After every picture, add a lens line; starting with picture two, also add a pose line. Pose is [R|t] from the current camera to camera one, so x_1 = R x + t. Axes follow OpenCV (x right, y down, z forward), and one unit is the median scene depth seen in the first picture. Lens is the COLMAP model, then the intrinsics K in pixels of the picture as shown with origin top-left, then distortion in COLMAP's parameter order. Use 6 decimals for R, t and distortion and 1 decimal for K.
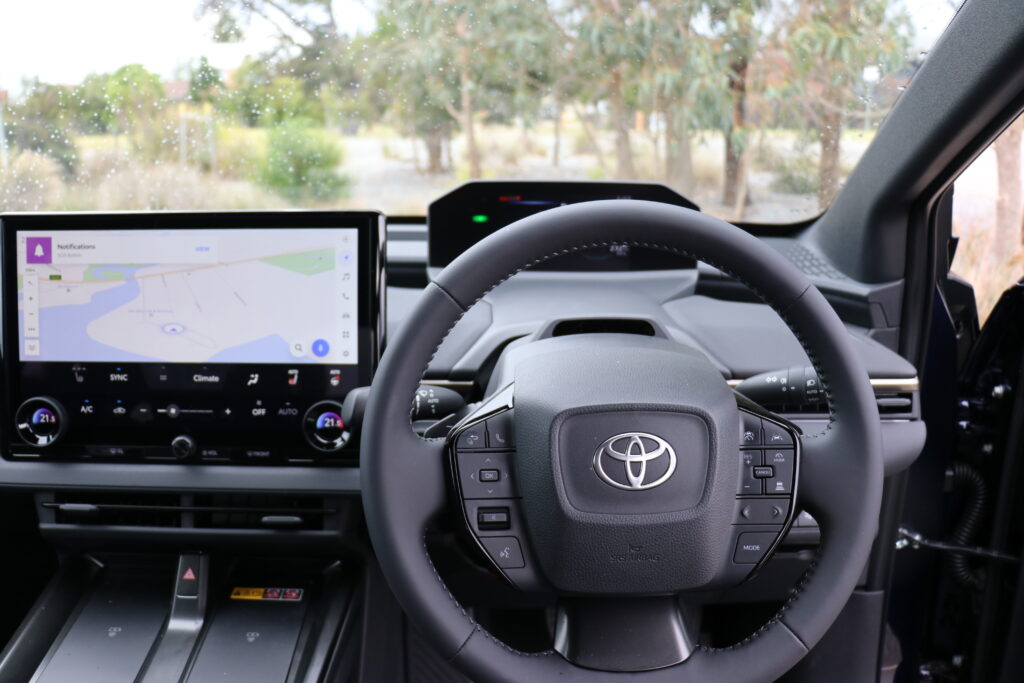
lens RADIAL K [[839.9, 0, 512.0], [0, 839.9, 341.5], [0, 0, 1]] dist [-0.113309, 0.010589]
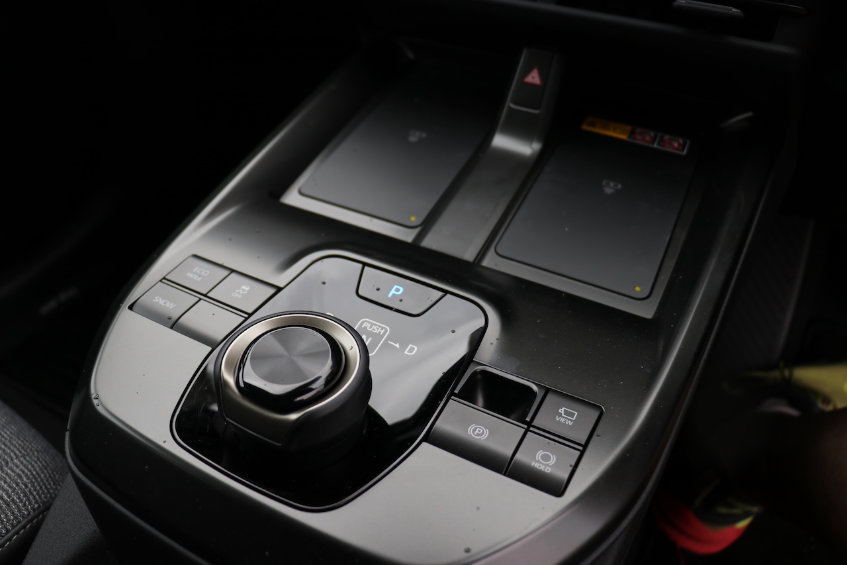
lens RADIAL K [[694.7, 0, 423.5], [0, 694.7, 282.5], [0, 0, 1]] dist [-0.113309, 0.010589]
pose [[0.878337, 0.303292, -0.369510, -0.223446], [-0.126939, 0.893191, 0.431388, 0.212102], [0.460880, -0.331999, 0.823022, 0.457826]]
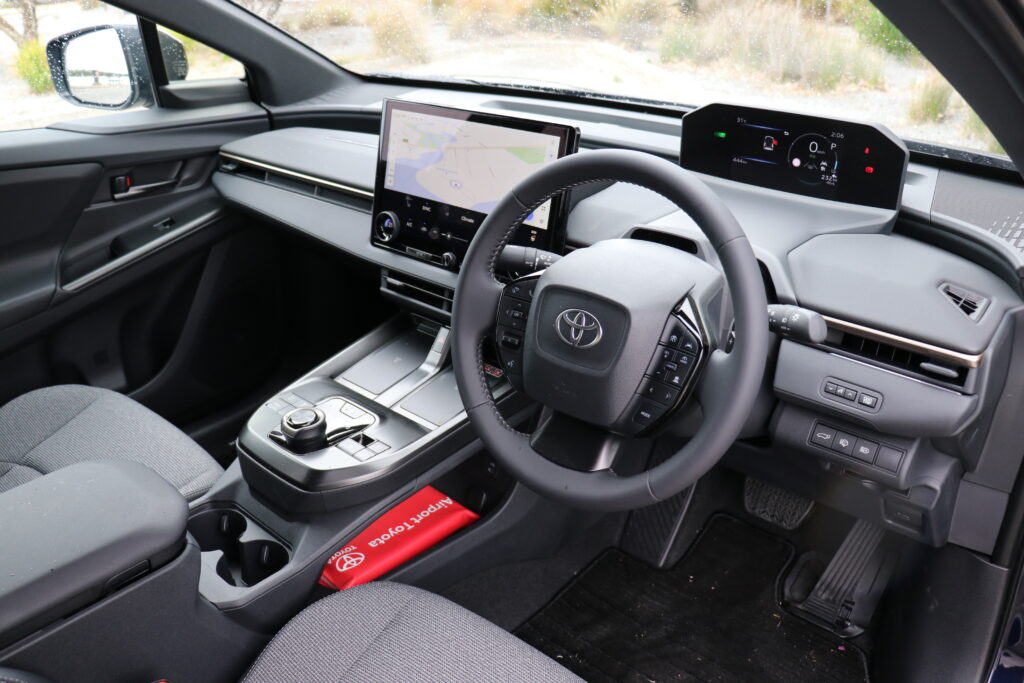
lens RADIAL K [[839.9, 0, 512.0], [0, 839.9, 341.5], [0, 0, 1]] dist [-0.113309, 0.010589]
pose [[0.744727, 0.278709, -0.606385, 0.700671], [-0.163713, 0.957152, 0.238867, -0.124302], [0.646978, -0.078617, 0.758445, -0.150345]]
